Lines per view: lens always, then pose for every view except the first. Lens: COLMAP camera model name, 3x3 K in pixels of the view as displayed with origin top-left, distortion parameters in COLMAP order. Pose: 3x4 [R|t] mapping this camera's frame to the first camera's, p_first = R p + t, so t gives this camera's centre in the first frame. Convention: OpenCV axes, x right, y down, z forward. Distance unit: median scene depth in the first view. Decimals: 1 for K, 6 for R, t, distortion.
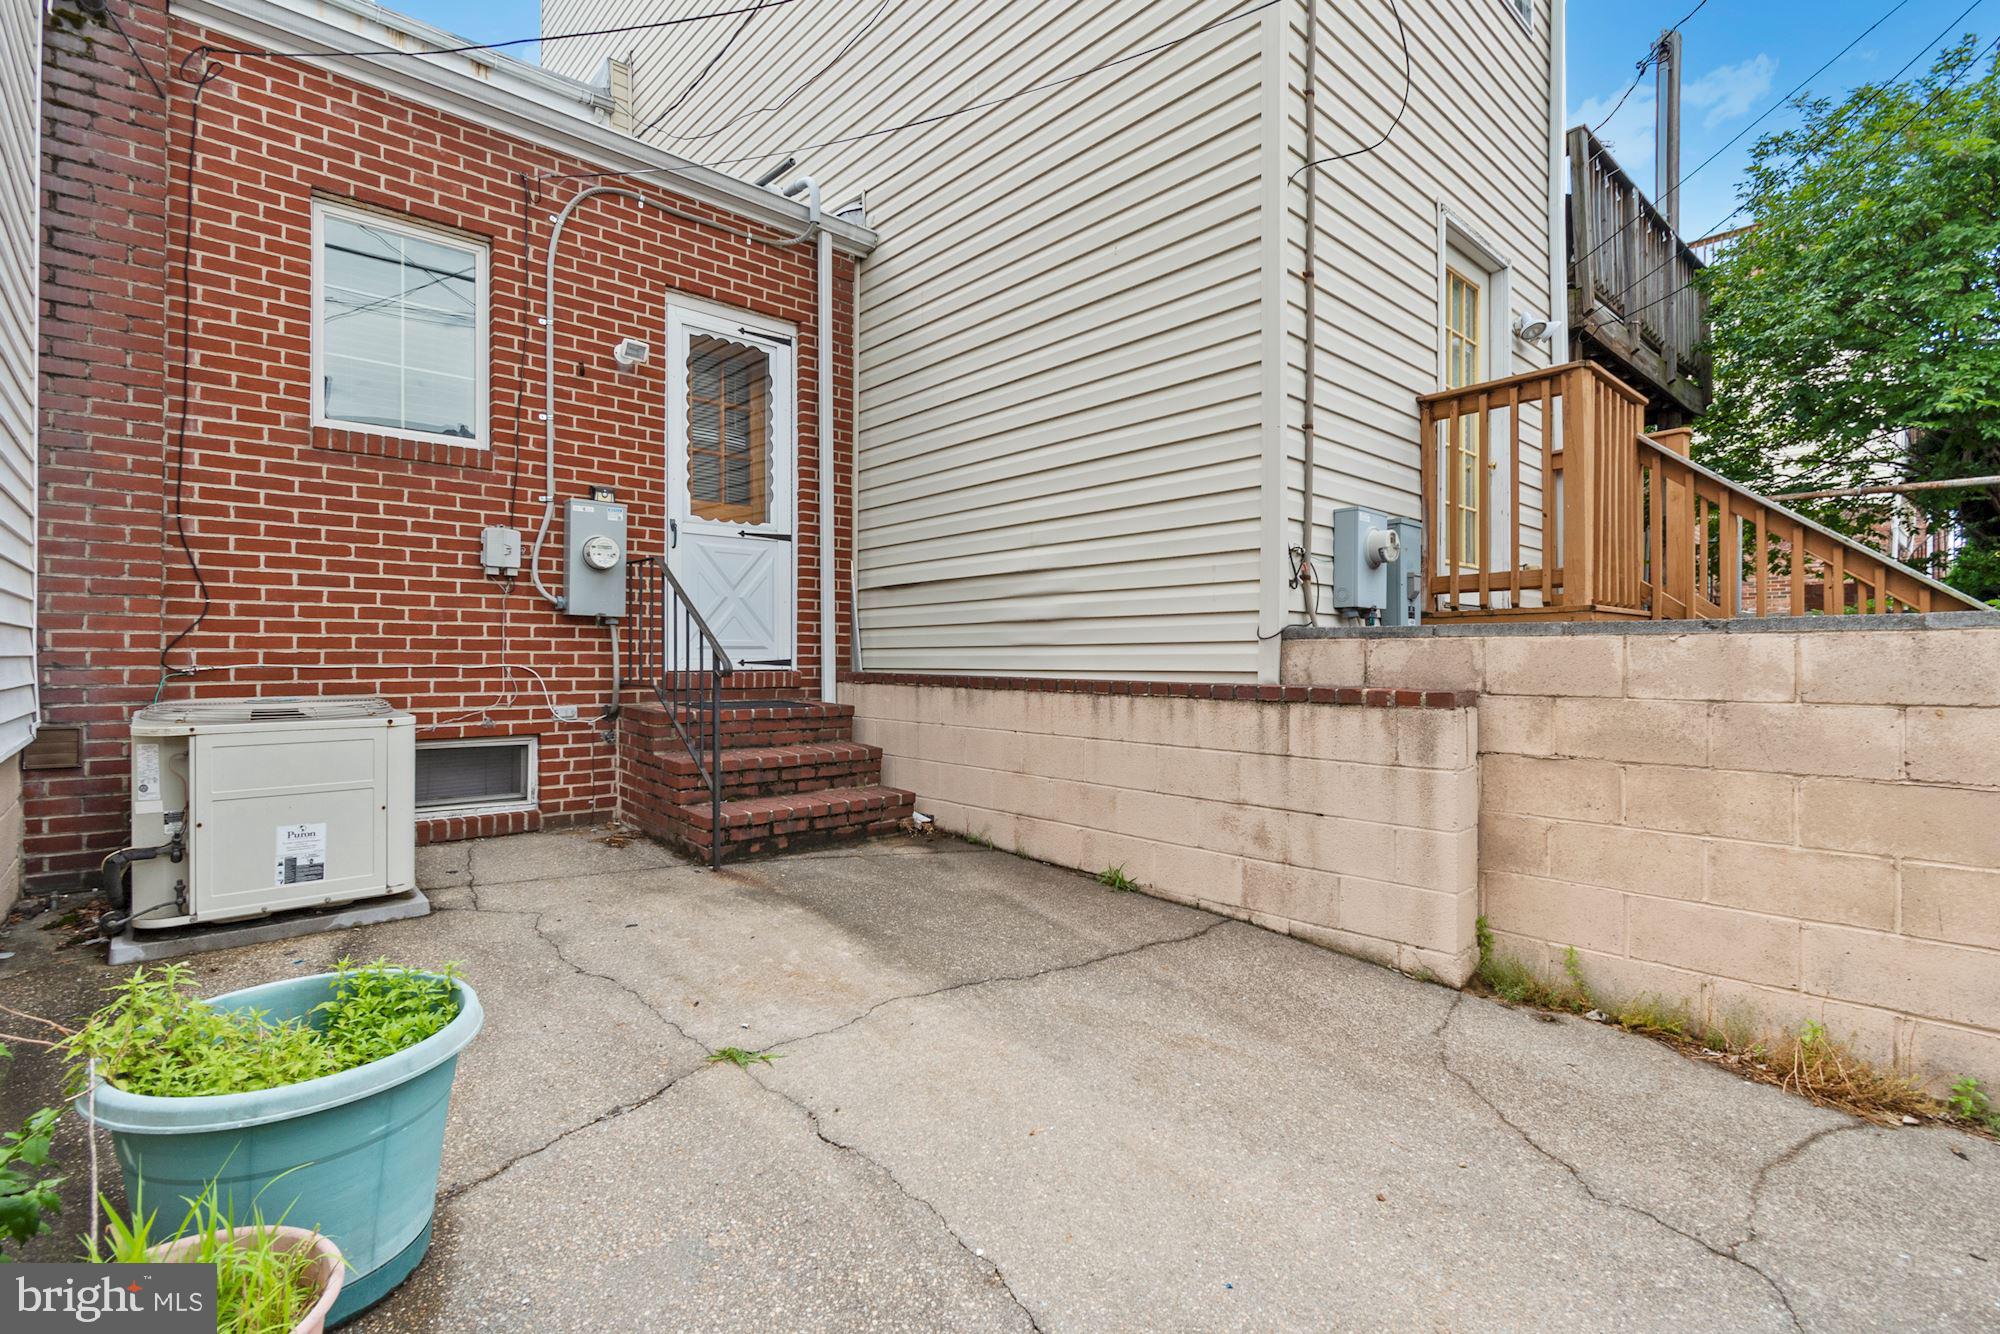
lens RADIAL K [[916.4, 0, 952.5], [0, 916.4, 677.5], [0, 0, 1]] dist [-0.001431, -0.001188]
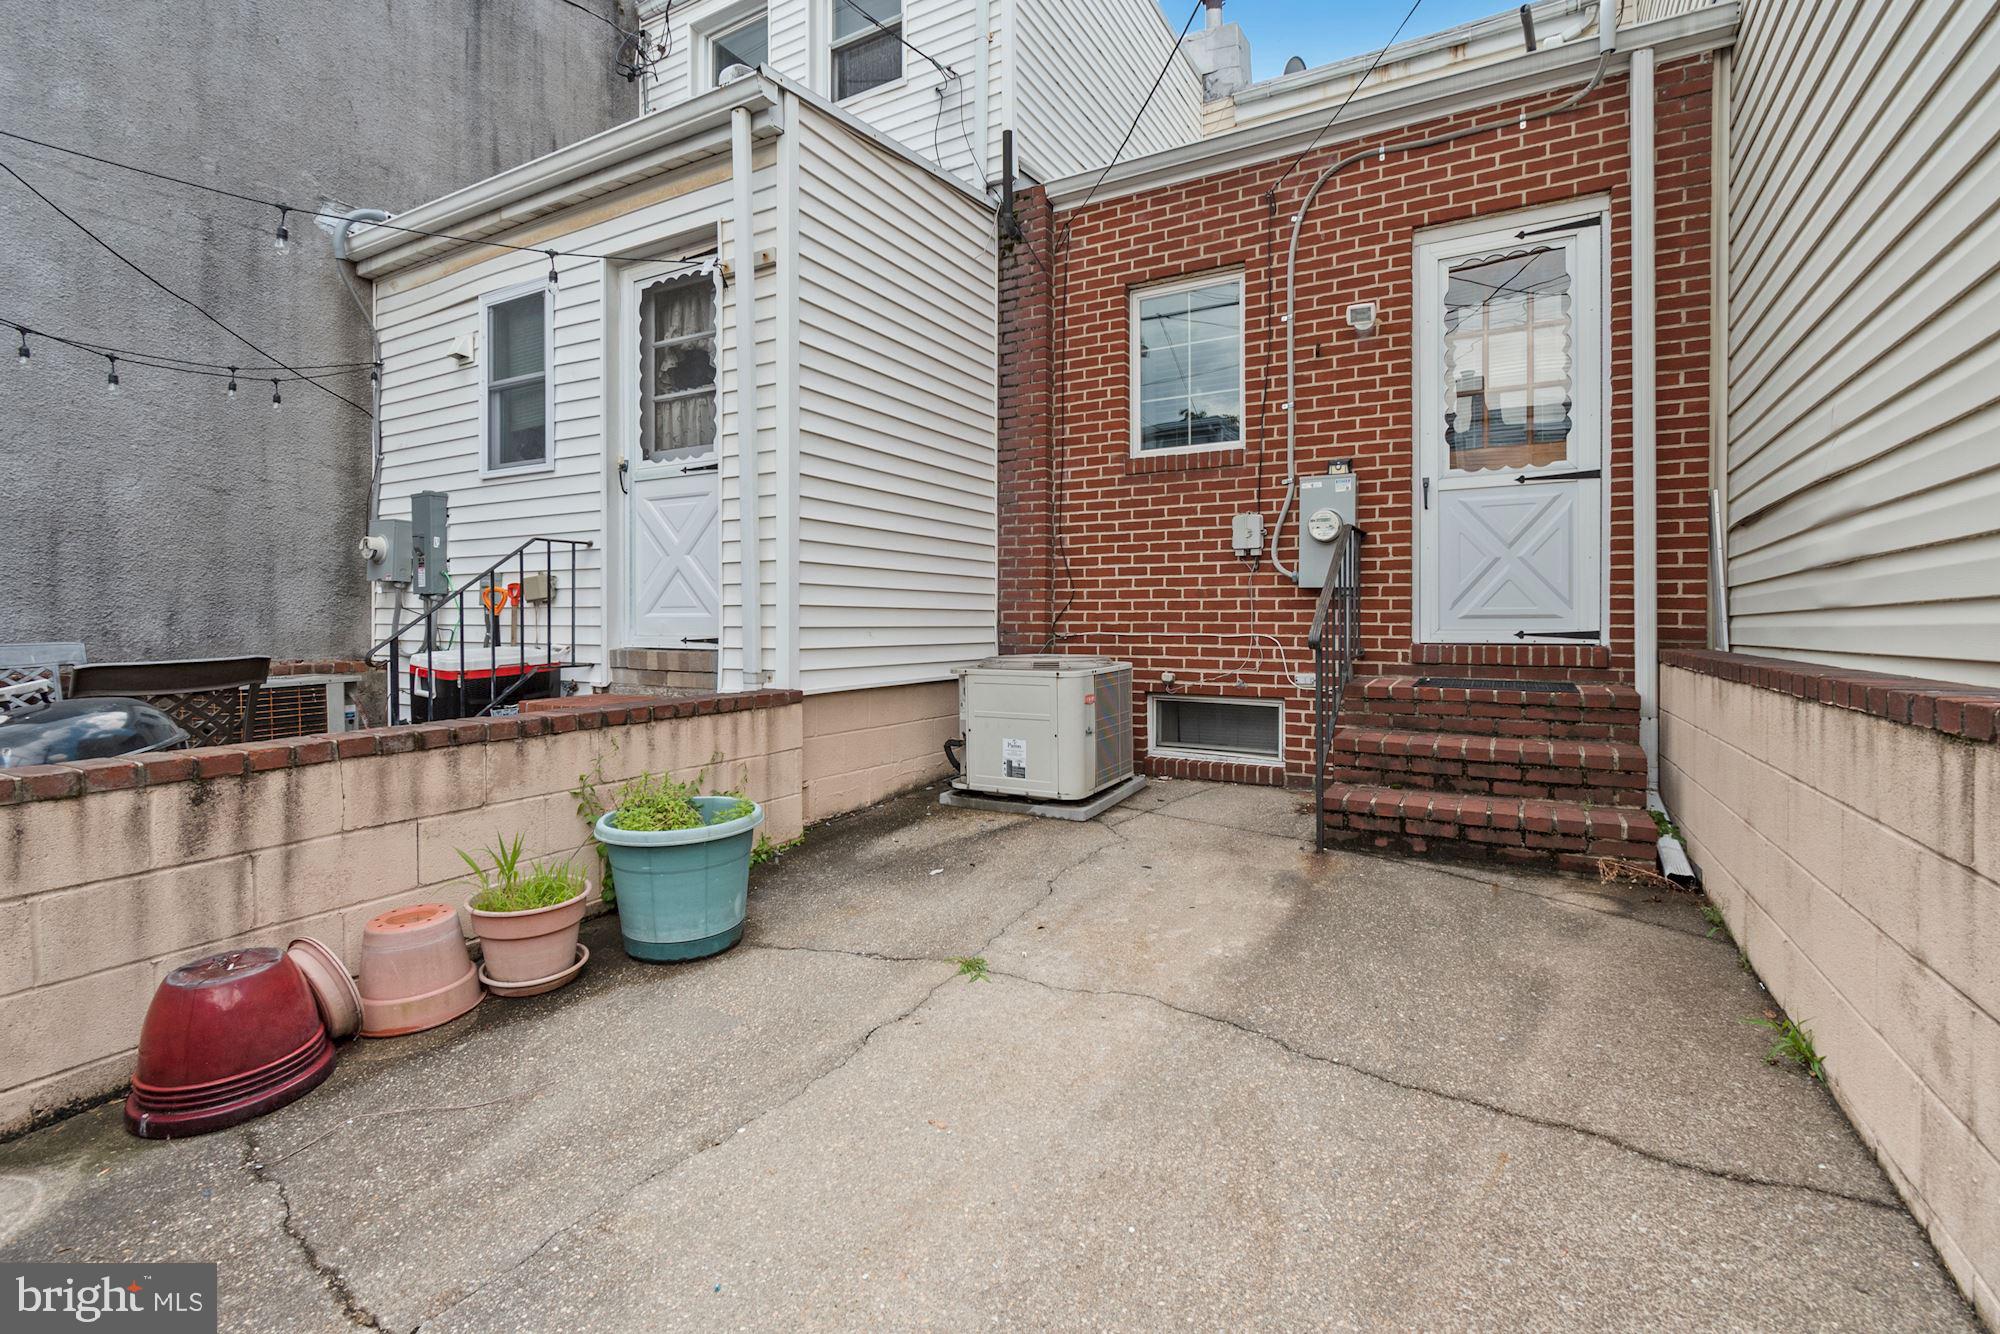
lens RADIAL K [[890.4, 0, 1006.0], [0, 890.4, 650.0], [0, 0, 1]] dist [-0.000644, -0.000817]
pose [[0.331716, 0.025227, -0.943042, 0.454700], [-0.022328, 0.999572, 0.018885, -0.008565], [0.943115, 0.014791, 0.332137, 0.348913]]
